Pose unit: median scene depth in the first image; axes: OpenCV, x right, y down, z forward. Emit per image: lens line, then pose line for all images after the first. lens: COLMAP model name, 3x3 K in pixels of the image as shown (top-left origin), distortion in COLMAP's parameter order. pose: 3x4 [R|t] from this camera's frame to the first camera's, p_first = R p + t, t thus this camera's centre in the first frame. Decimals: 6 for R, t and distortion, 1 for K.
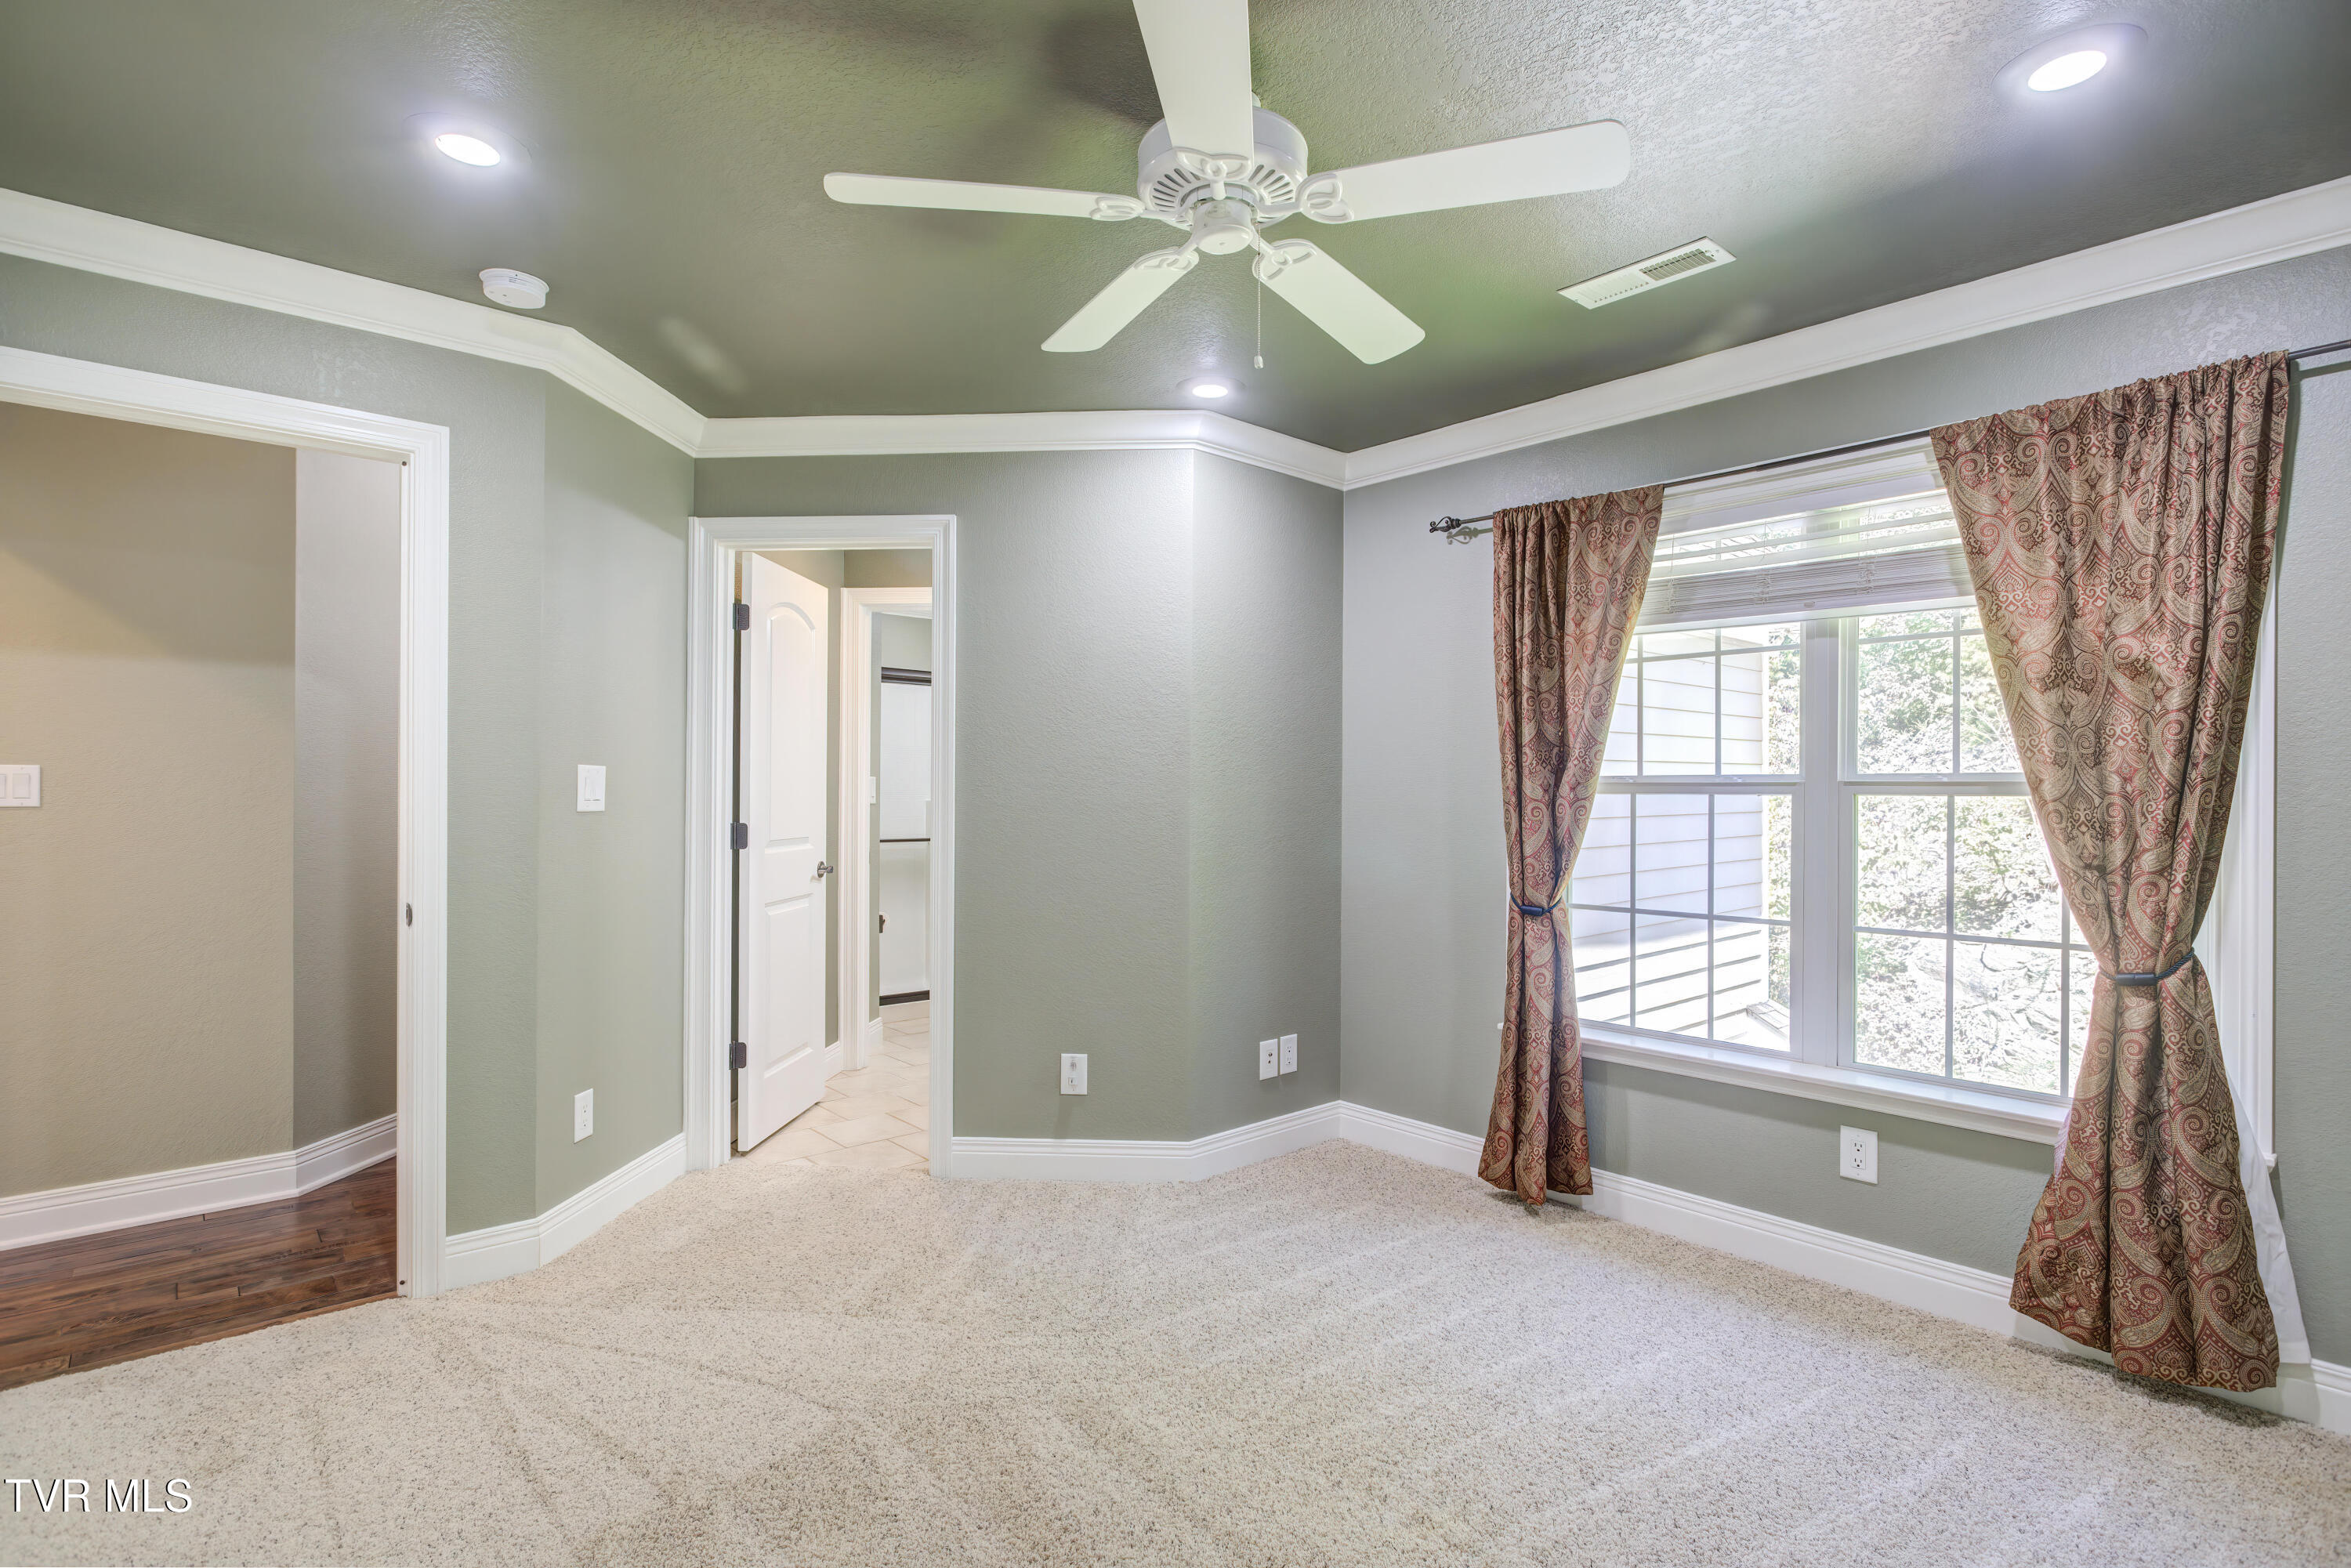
lens RADIAL K [[1139.3, 0, 1187.2], [0, 1139.3, 784.4], [0, 0, 1]] dist [-0.007057, -0.000287]
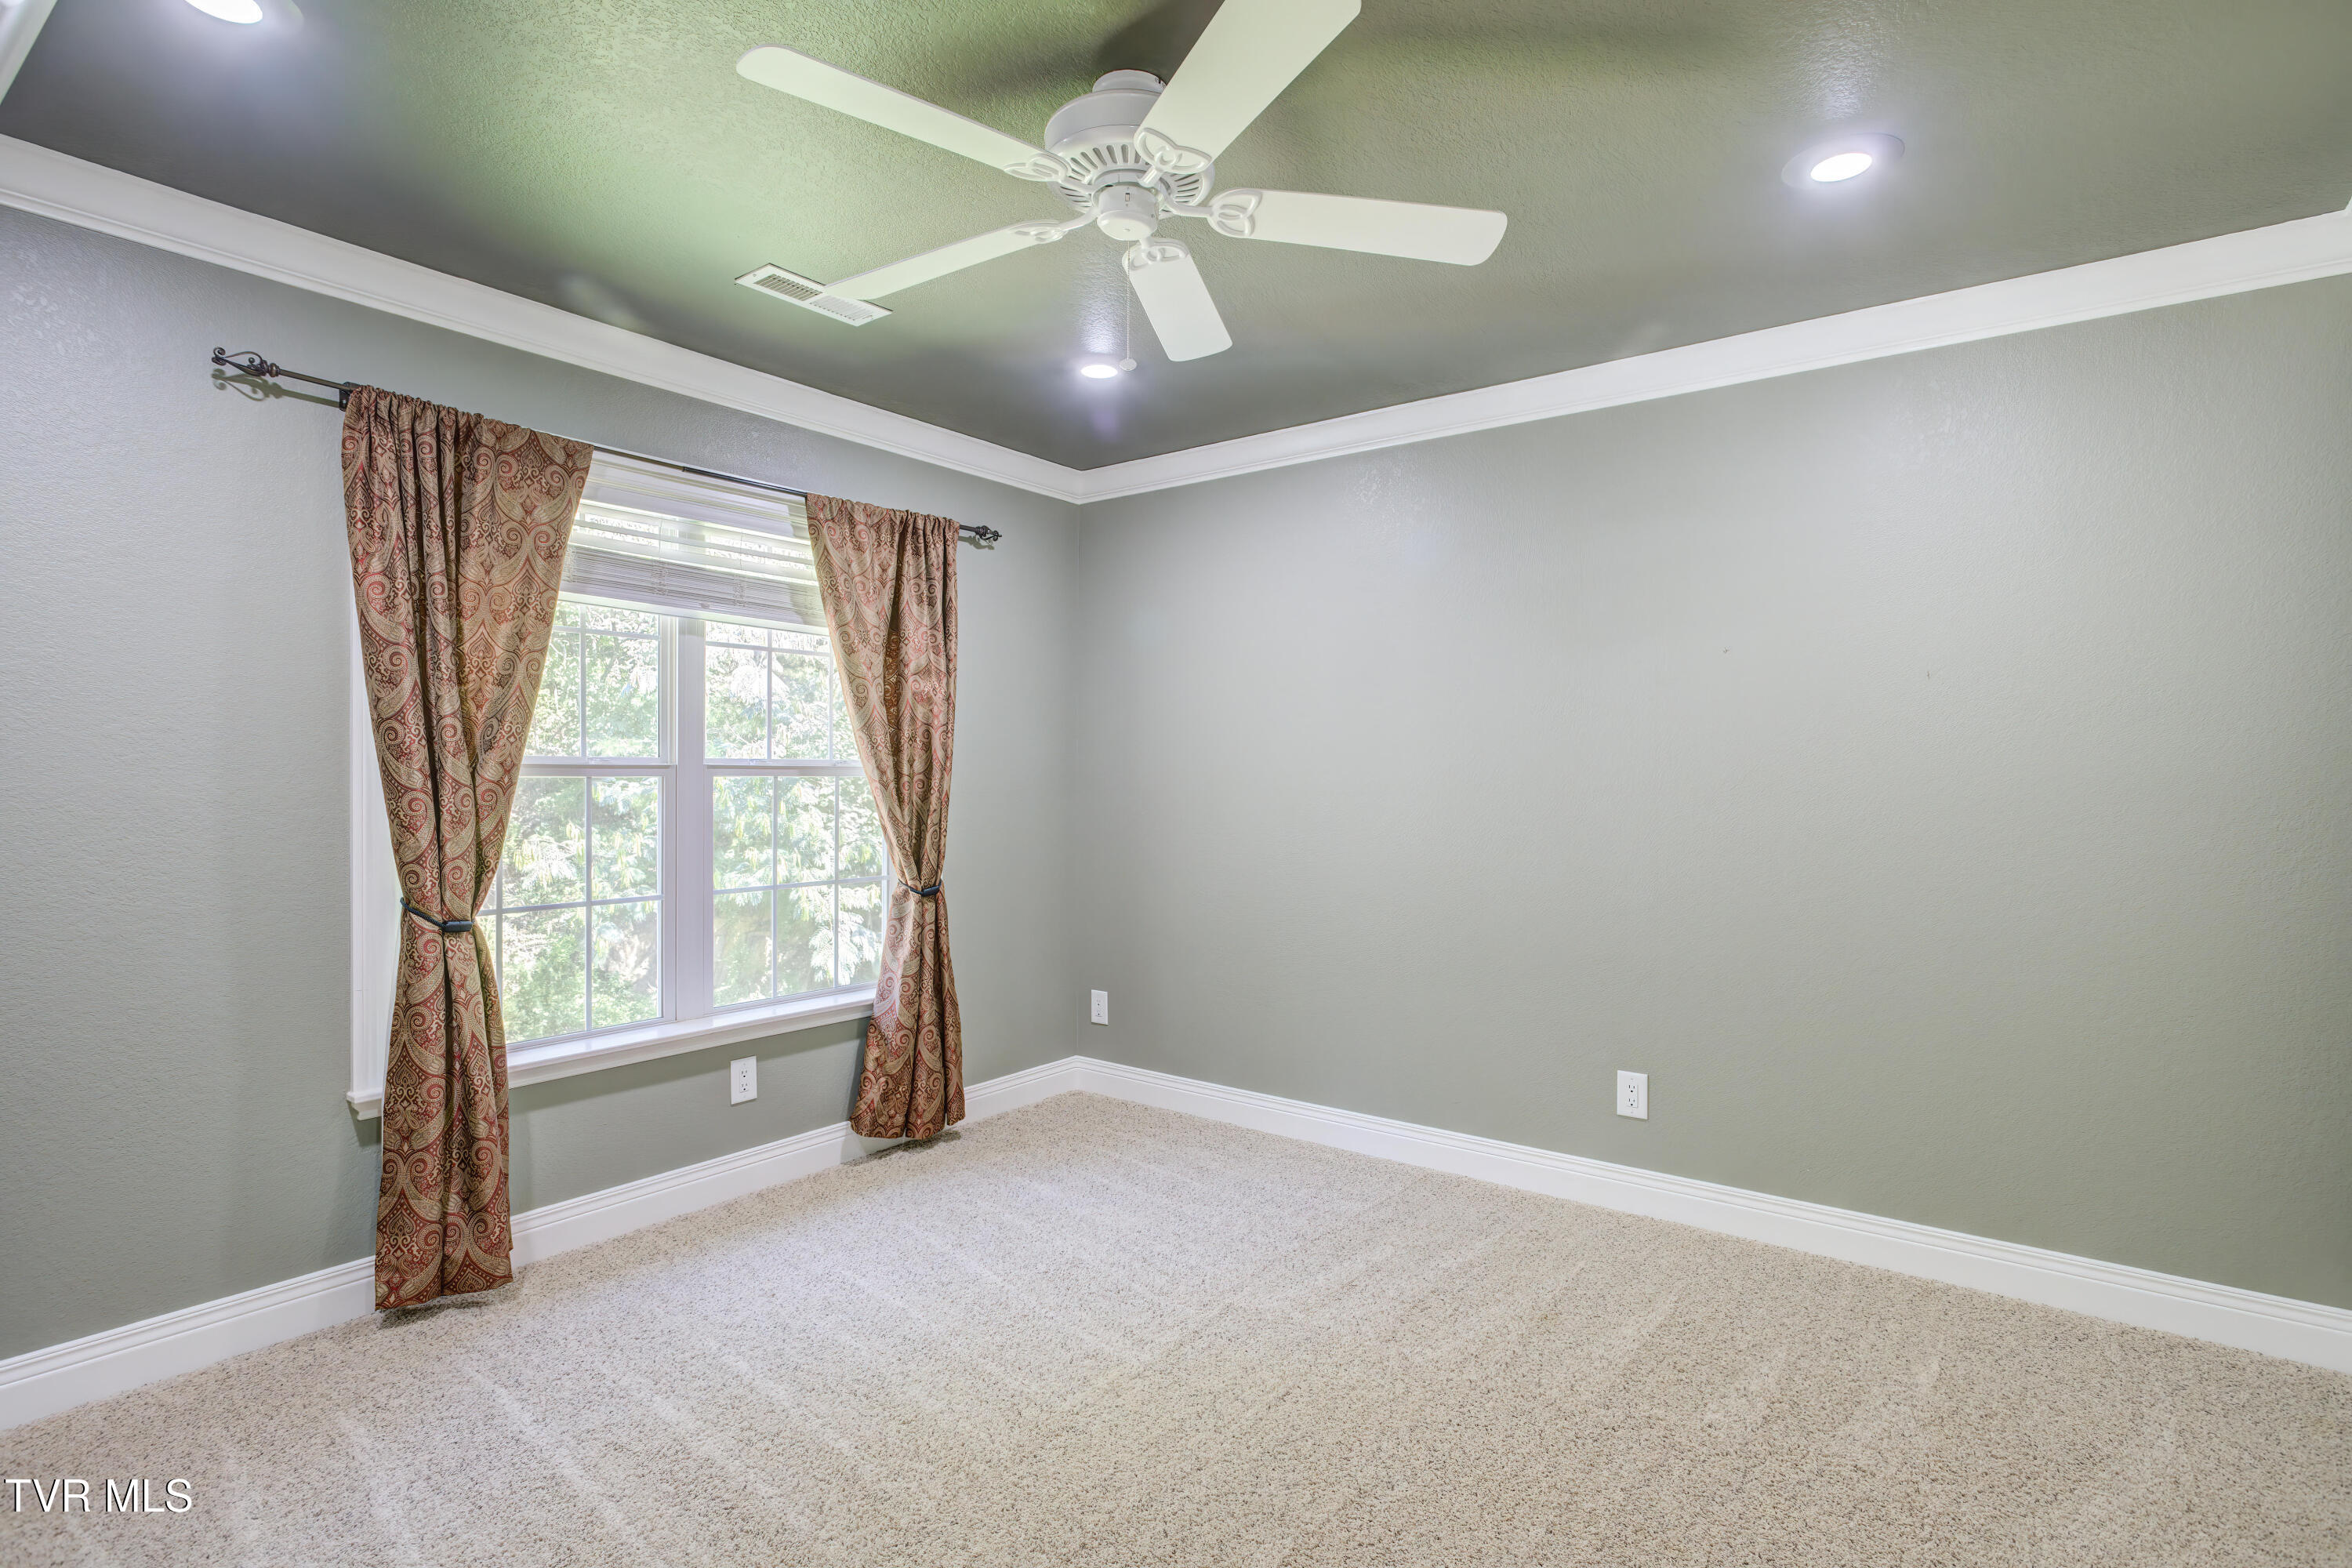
lens RADIAL K [[1139.8, 0, 1179.8], [0, 1139.8, 785.5], [0, 0, 1]] dist [-0.007057, -0.000287]
pose [[-0.183271, -0.015516, 0.982940, -0.619391], [-0.007554, 0.999868, 0.014374, -0.002166], [-0.983033, -0.004790, -0.183364, 0.728907]]
